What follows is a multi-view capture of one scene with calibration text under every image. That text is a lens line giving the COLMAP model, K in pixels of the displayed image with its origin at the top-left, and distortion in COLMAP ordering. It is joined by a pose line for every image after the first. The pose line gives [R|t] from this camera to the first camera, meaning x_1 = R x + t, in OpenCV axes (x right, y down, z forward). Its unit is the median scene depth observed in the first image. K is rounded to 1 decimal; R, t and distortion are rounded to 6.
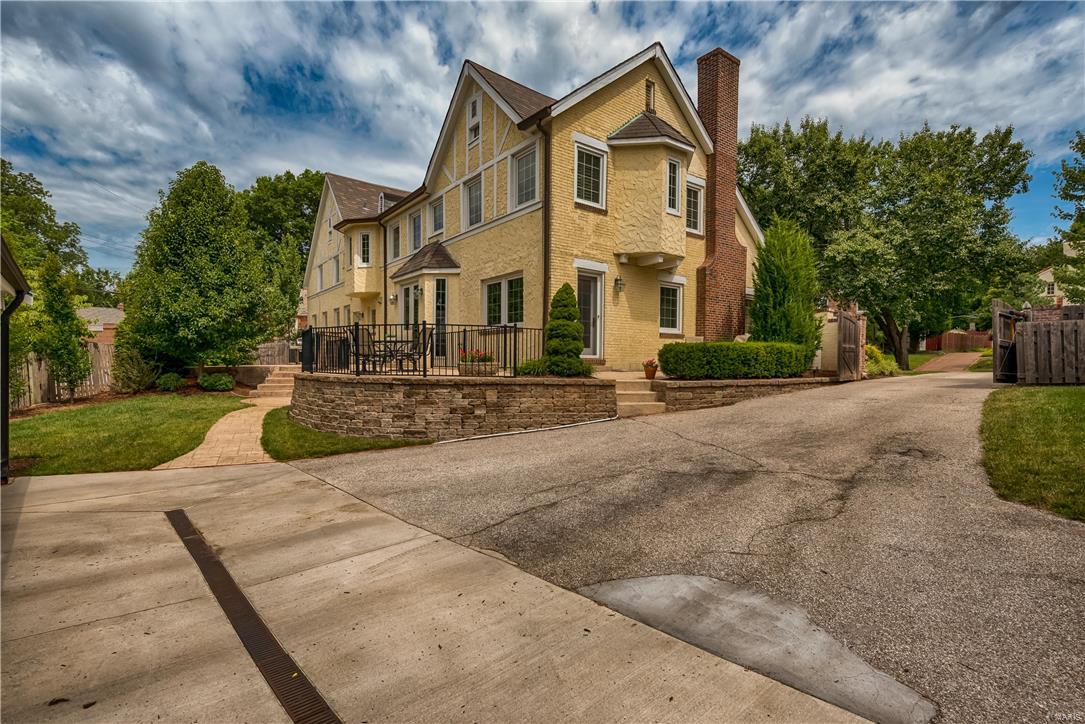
lens RADIAL K [[490.7, 0, 550.4], [0, 490.7, 365.3], [0, 0, 1]] dist [0.000084, -0.000425]
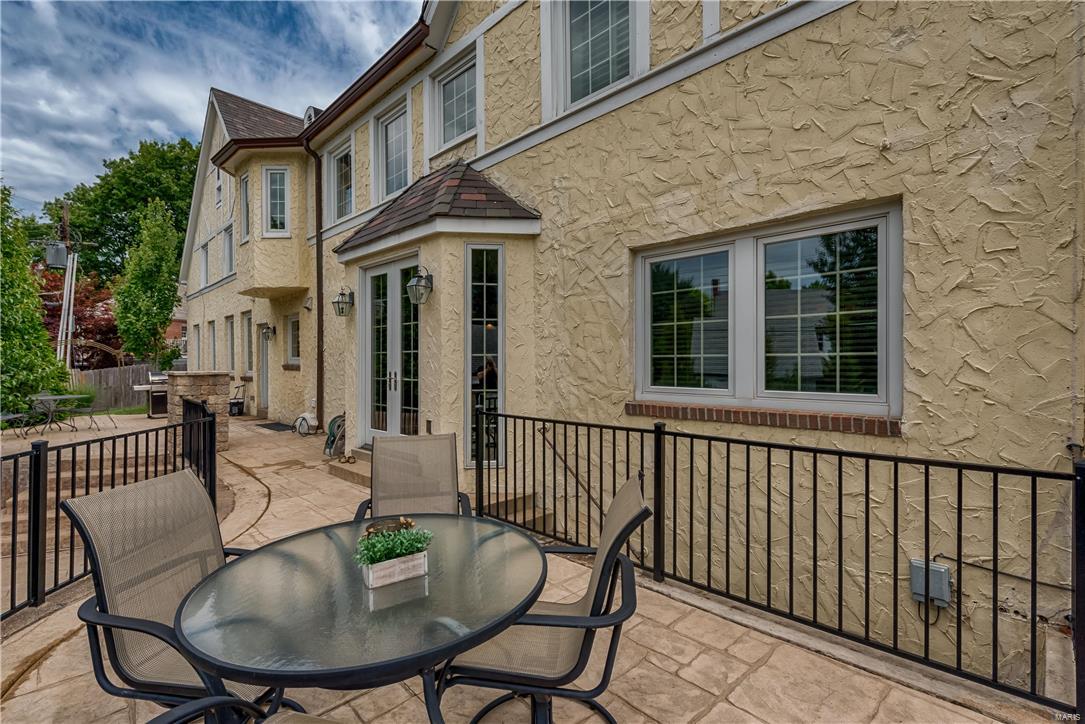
lens RADIAL K [[490.7, 0, 550.4], [0, 490.7, 365.3], [0, 0, 1]] dist [0.000084, -0.000425]
pose [[0.991800, -0.005889, 0.127662, -0.199644], [0.006596, 0.999965, -0.005115, -0.078449], [-0.127627, 0.005915, 0.991805, 0.567068]]
